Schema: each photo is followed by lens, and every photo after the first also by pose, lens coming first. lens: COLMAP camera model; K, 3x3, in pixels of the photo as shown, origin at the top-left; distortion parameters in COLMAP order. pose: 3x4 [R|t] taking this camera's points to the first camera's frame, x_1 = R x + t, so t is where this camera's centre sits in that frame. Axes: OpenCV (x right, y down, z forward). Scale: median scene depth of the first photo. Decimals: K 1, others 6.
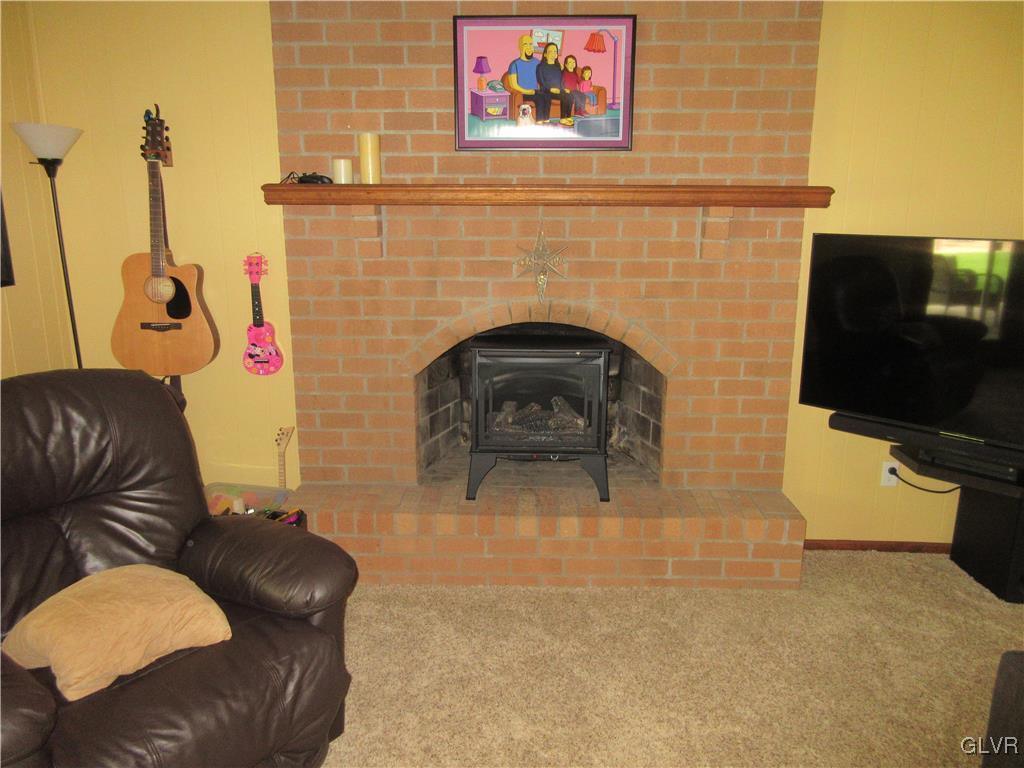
lens RADIAL K [[756.8, 0, 510.9], [0, 756.8, 378.8], [0, 0, 1]] dist [-0.003864, 0.007618]
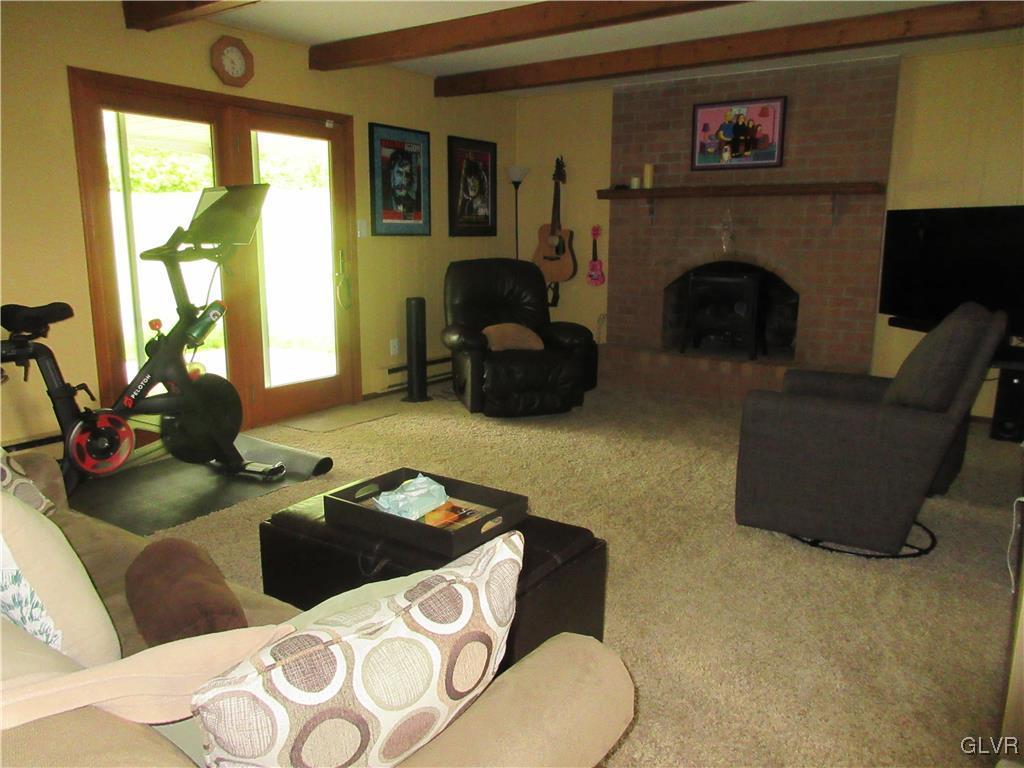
lens RADIAL K [[756.8, 0, 514.7], [0, 756.8, 384.4], [0, 0, 1]] dist [-0.003864, 0.007618]
pose [[0.842621, 0.108402, -0.527484, 0.639015], [-0.128944, 0.991649, -0.002188, 0.313873], [0.522842, 0.069859, 0.849562, -0.877704]]
